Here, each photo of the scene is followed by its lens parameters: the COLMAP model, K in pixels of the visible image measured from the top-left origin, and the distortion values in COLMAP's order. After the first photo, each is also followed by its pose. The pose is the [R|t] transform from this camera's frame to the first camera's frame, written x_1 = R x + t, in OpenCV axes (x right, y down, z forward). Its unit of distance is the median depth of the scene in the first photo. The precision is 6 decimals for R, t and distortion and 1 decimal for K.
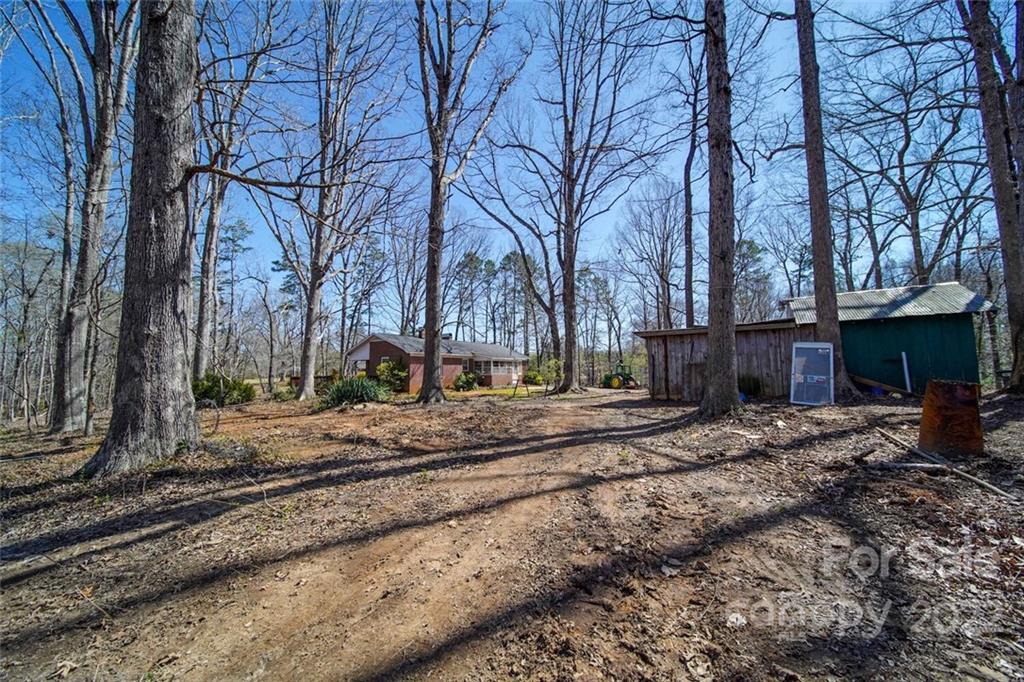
lens RADIAL K [[362.3, 0, 512.4], [0, 362.3, 341.2], [0, 0, 1]] dist [-0.000001, -0.001745]
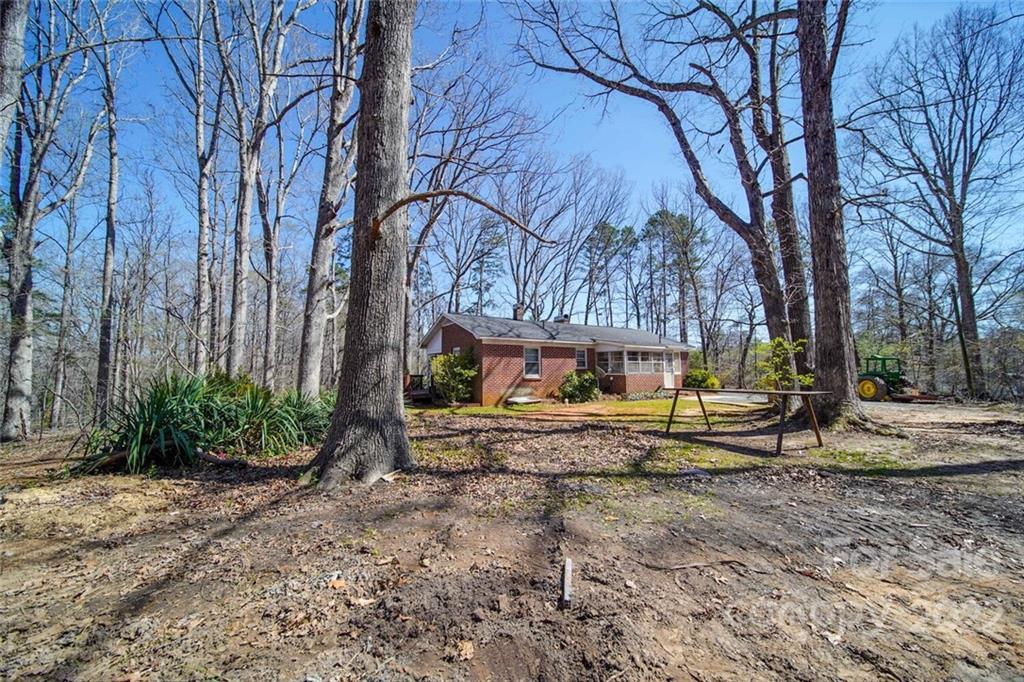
lens RADIAL K [[362.3, 0, 511.8], [0, 362.3, 339.1], [0, 0, 1]] dist [-0.000001, -0.001745]
pose [[0.921435, -0.033734, -0.387064, 0.002112], [0.032368, 0.999425, -0.010050, 0.033603], [0.387181, -0.003268, 0.921998, 0.370934]]
